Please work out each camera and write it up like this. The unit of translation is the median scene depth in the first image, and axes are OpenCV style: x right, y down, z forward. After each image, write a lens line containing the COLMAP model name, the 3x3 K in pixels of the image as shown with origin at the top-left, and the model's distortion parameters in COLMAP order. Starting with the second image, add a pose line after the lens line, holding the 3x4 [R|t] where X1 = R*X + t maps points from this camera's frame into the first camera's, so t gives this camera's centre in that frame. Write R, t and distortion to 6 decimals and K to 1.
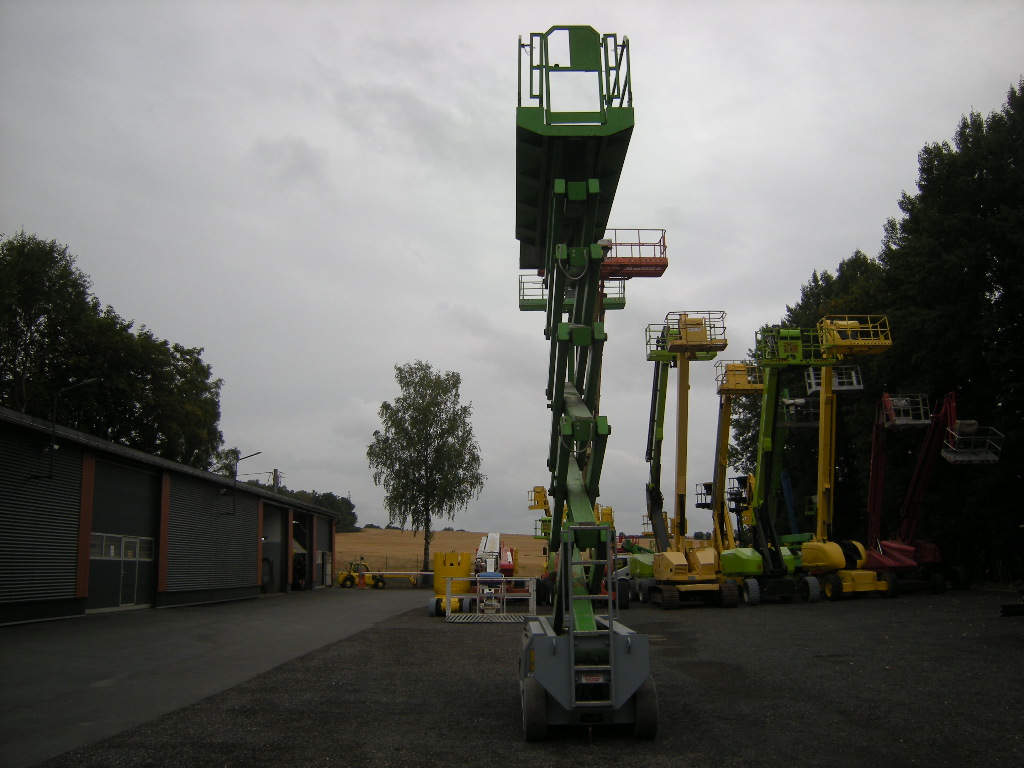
lens RADIAL K [[857.1, 0, 512.0], [0, 857.1, 384.0], [0, 0, 1]] dist [-0.123598, 0.062897]
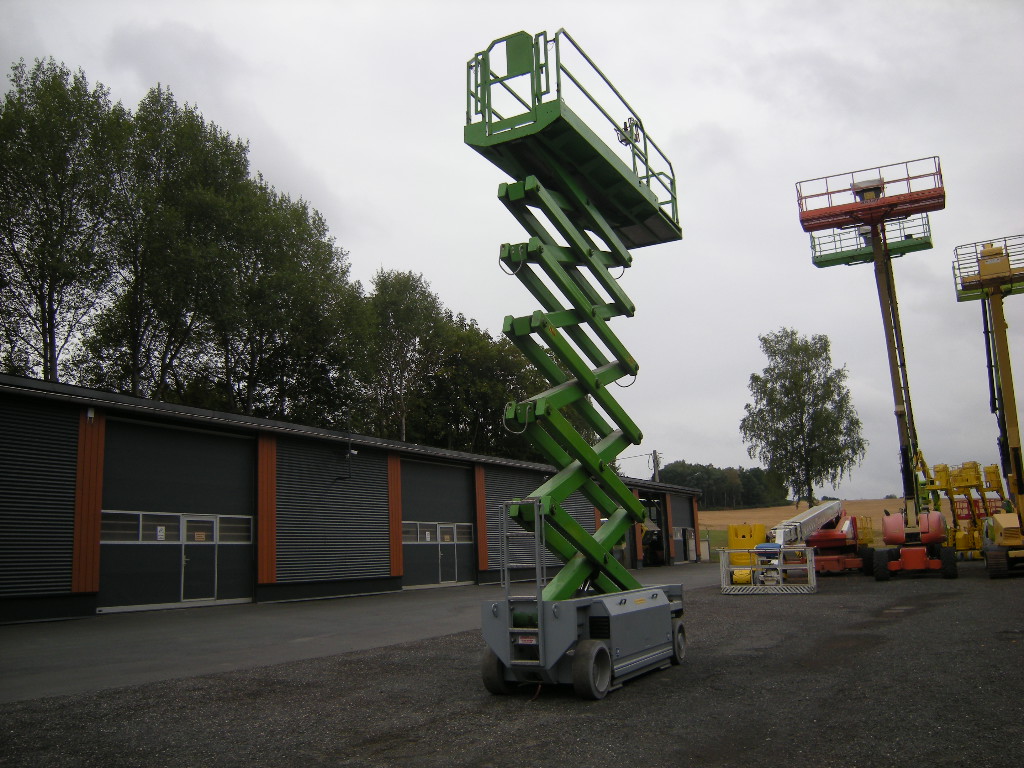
lens RADIAL K [[857.1, 0, 512.0], [0, 857.1, 384.0], [0, 0, 1]] dist [-0.123598, 0.062897]
pose [[0.874922, -0.106871, -0.472324, 0.169929], [0.119458, 0.992834, -0.003364, 0.005645], [0.469298, -0.053480, 0.881419, 0.011089]]
